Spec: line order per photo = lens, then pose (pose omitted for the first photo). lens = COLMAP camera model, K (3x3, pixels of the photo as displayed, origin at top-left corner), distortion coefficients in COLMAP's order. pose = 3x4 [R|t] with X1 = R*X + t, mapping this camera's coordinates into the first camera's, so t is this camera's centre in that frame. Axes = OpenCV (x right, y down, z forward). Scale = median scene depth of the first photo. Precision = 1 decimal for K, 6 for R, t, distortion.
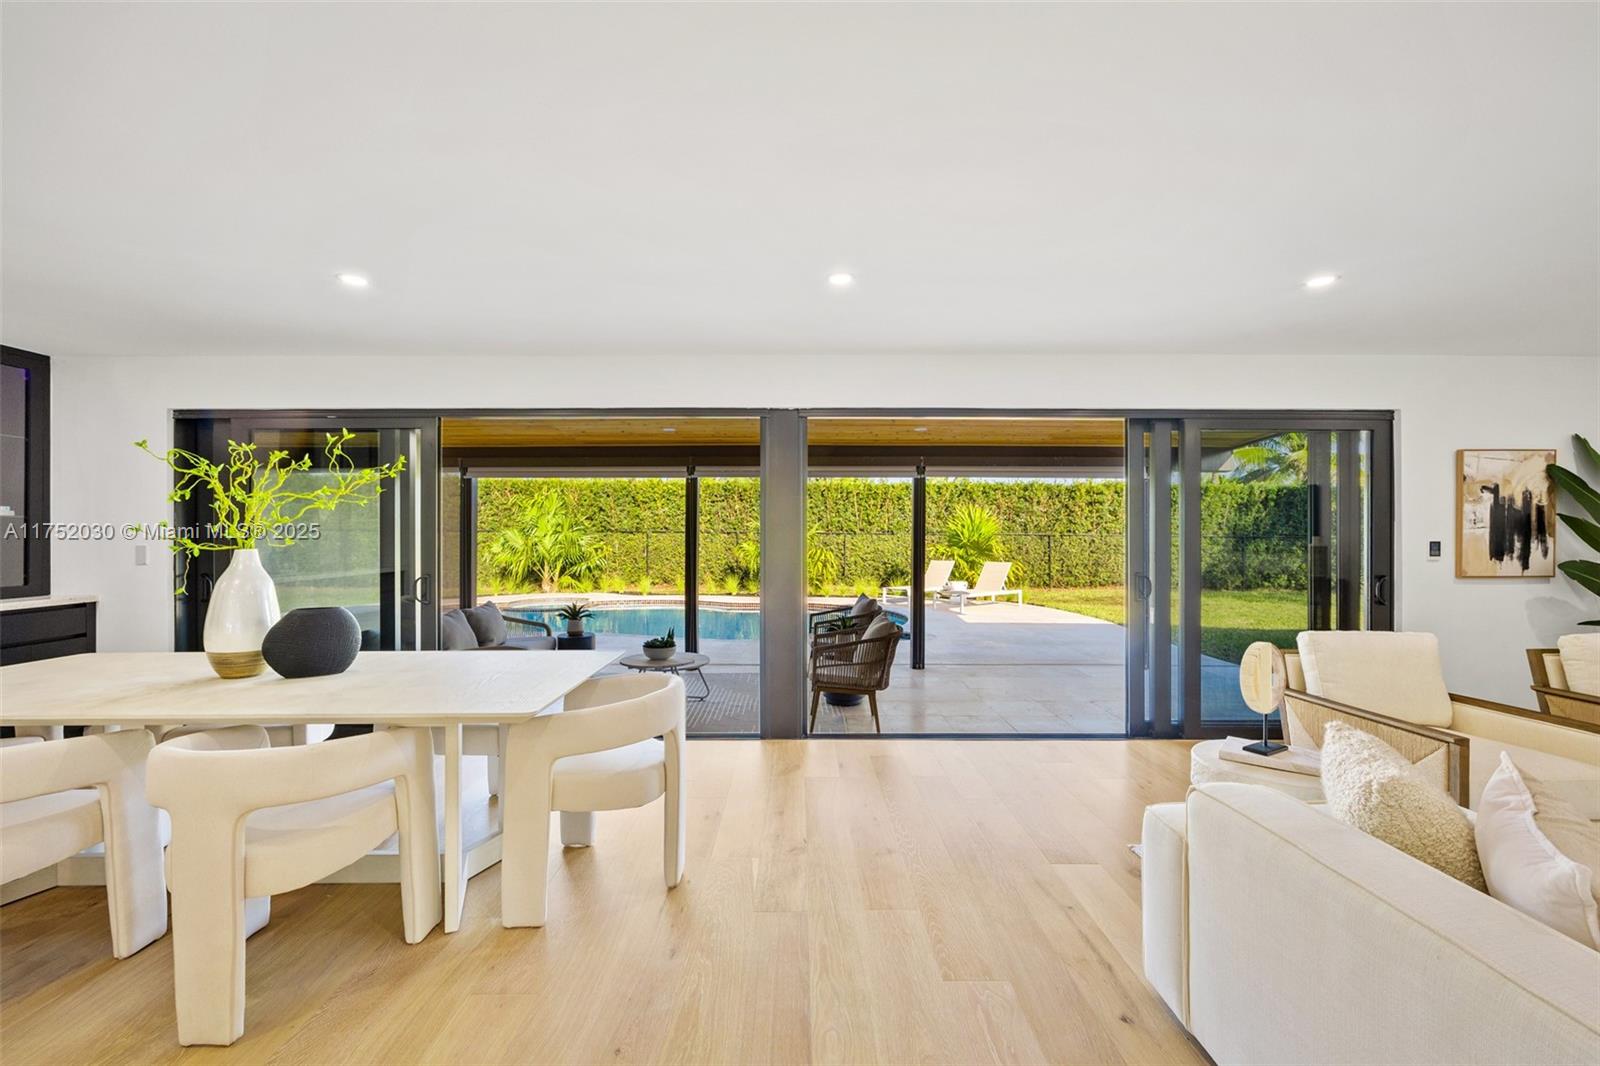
lens RADIAL K [[651.6, 0, 811.7], [0, 651.6, 537.4], [0, 0, 1]] dist [-0.001256, -0.000202]
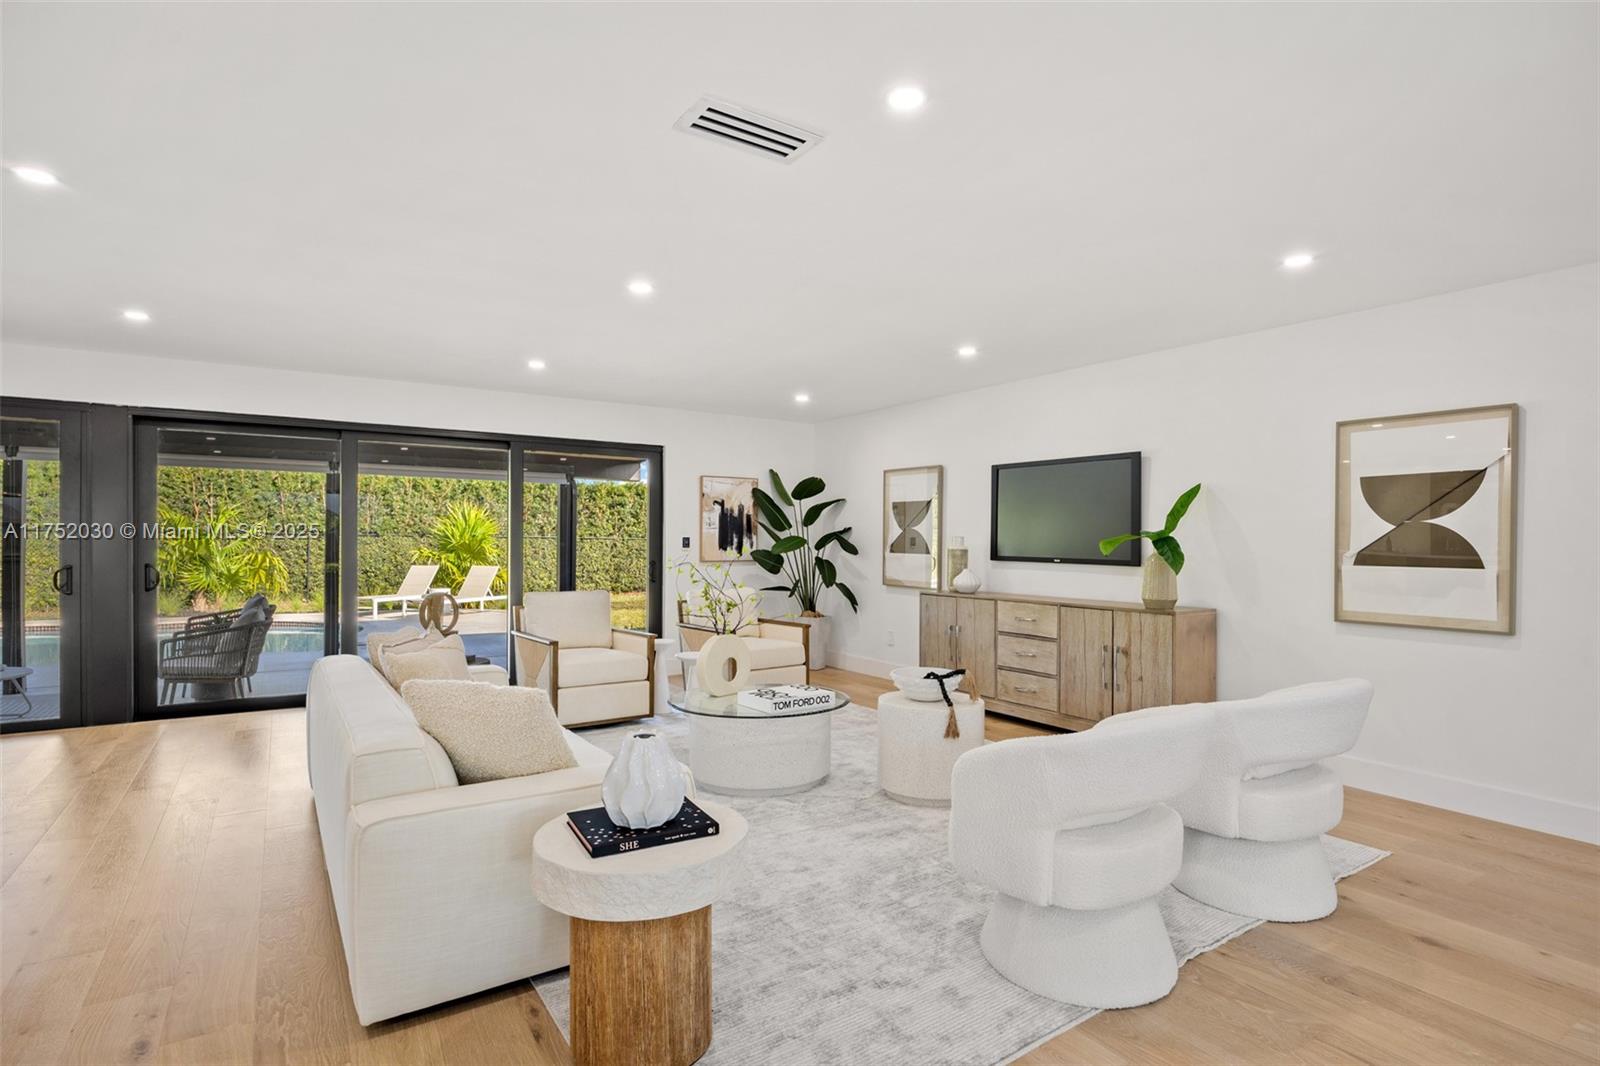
lens RADIAL K [[799.8, 0, 798.8], [0, 799.8, 550.3], [0, 0, 1]] dist [-0.000041, 0.000180]
pose [[0.849901, -0.000768, 0.526942, 0.218444], [-0.003488, 0.999969, 0.007083, 0.021620], [-0.526931, -0.007858, 0.849872, -0.662732]]
